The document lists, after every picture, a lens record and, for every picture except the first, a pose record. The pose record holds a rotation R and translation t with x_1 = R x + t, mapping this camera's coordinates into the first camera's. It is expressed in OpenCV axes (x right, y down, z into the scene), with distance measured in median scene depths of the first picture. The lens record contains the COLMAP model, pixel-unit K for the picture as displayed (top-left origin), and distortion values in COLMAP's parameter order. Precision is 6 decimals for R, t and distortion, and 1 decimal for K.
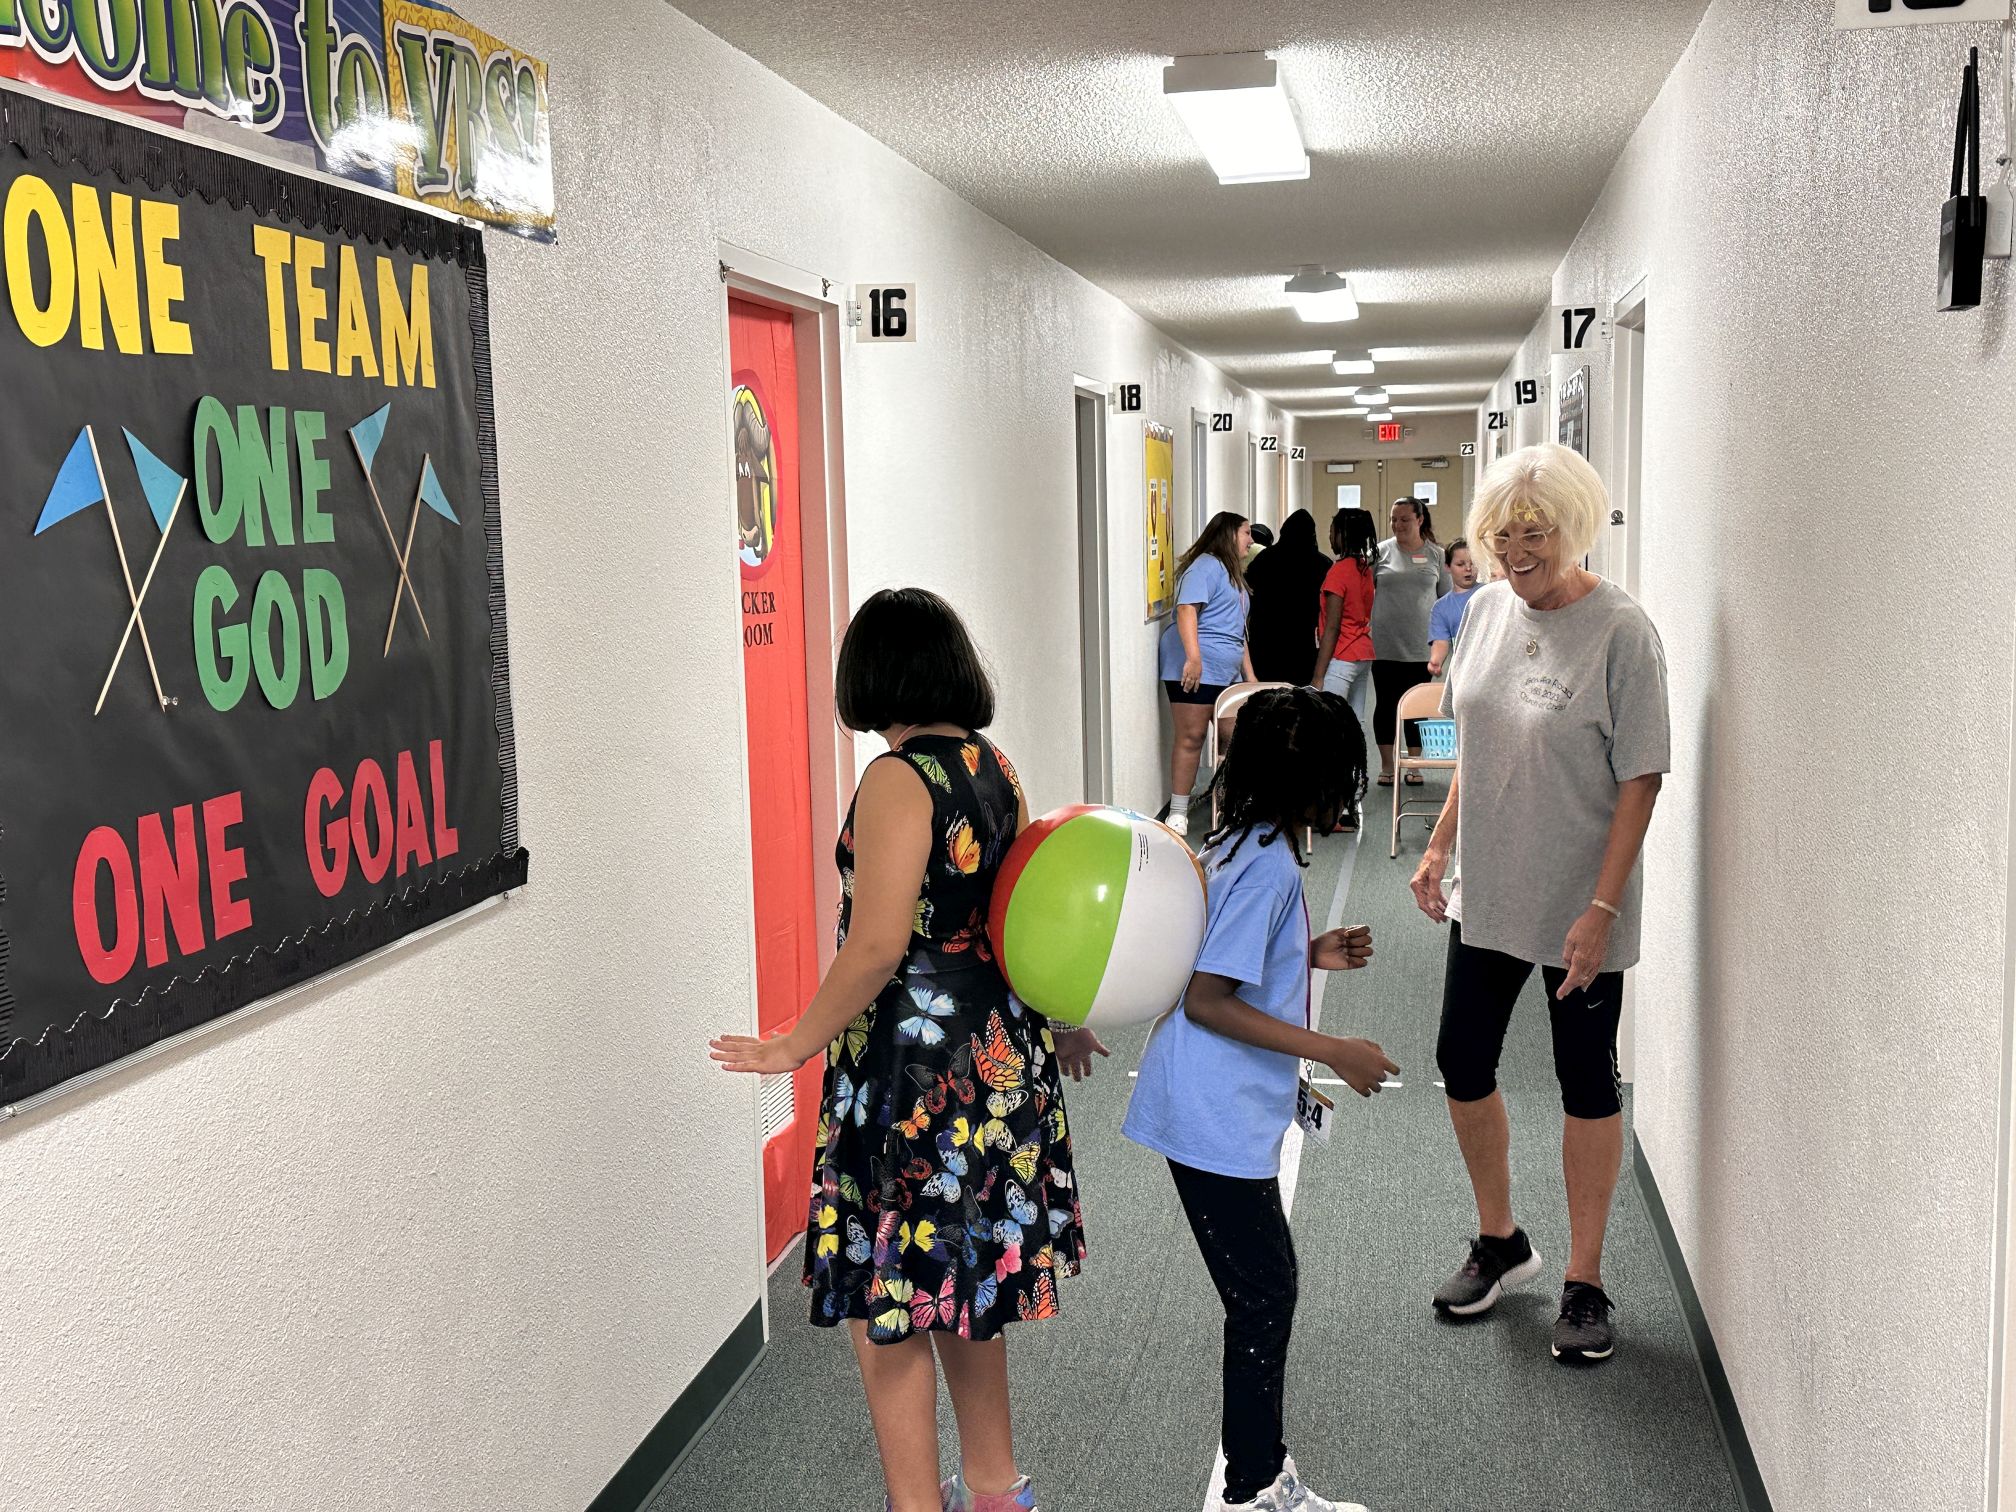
lens RADIAL K [[2241.6, 0, 956.5], [0, 2241.6, 782.0], [0, 0, 1]] dist [0.055893, 0.000000]
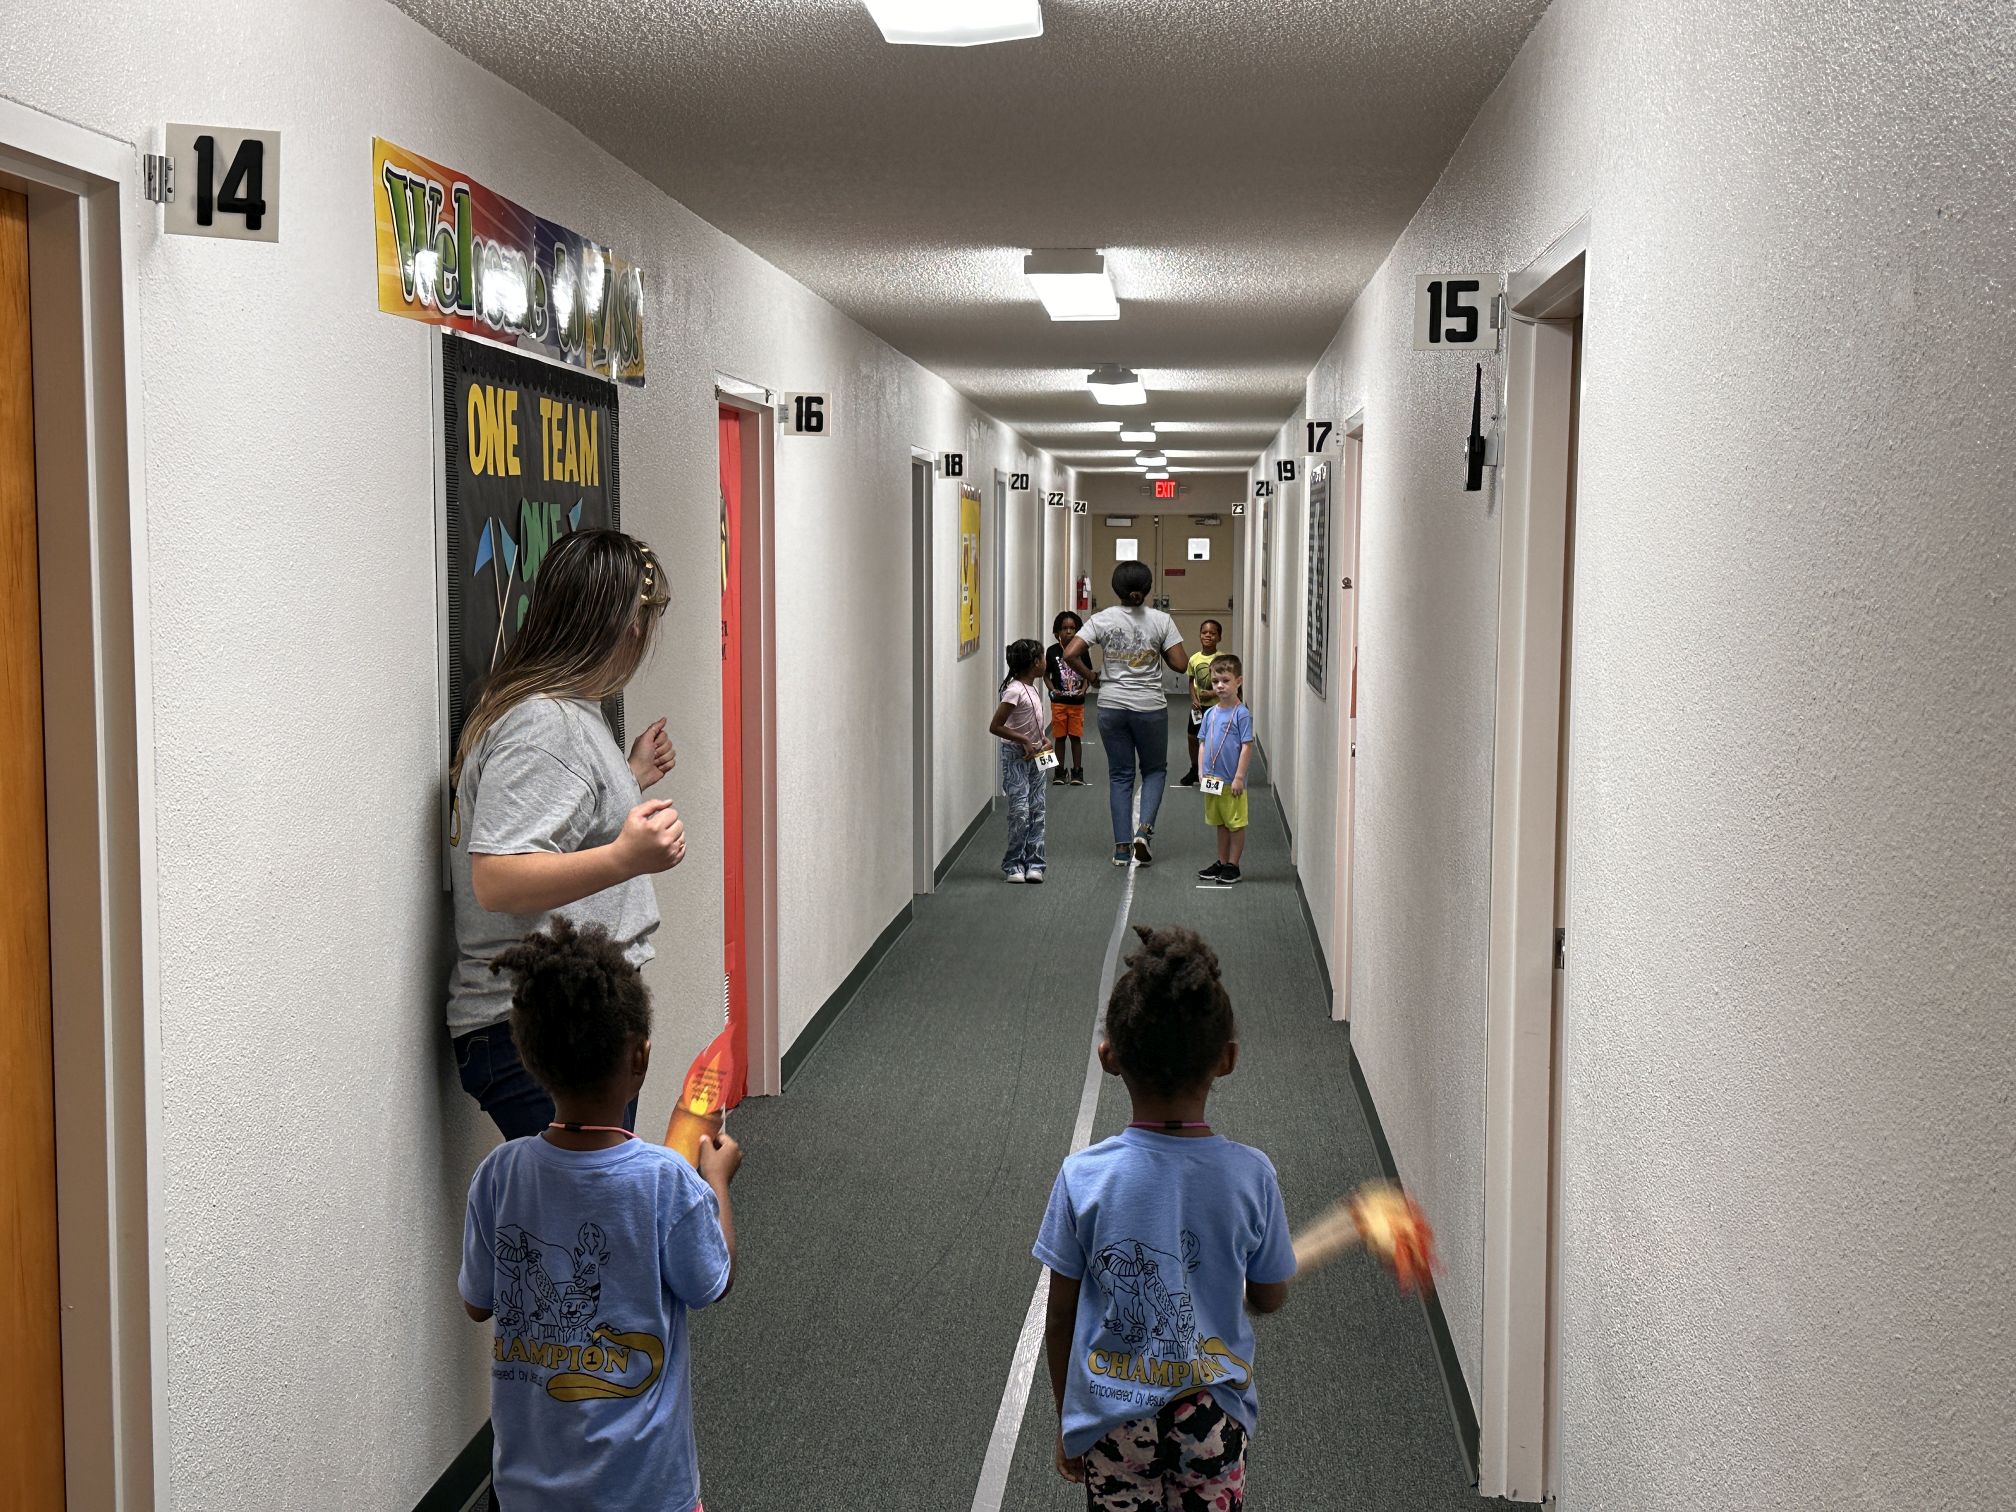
lens RADIAL K [[2368.6, 0, 987.7], [0, 2368.6, 765.7], [0, 0, 1]] dist [0.079055, 0.000000]
pose [[0.992798, 0.018803, 0.118313, -0.155257], [-0.015244, 0.999406, -0.030918, 0.072156], [-0.118825, 0.028892, 0.992495, -0.709125]]
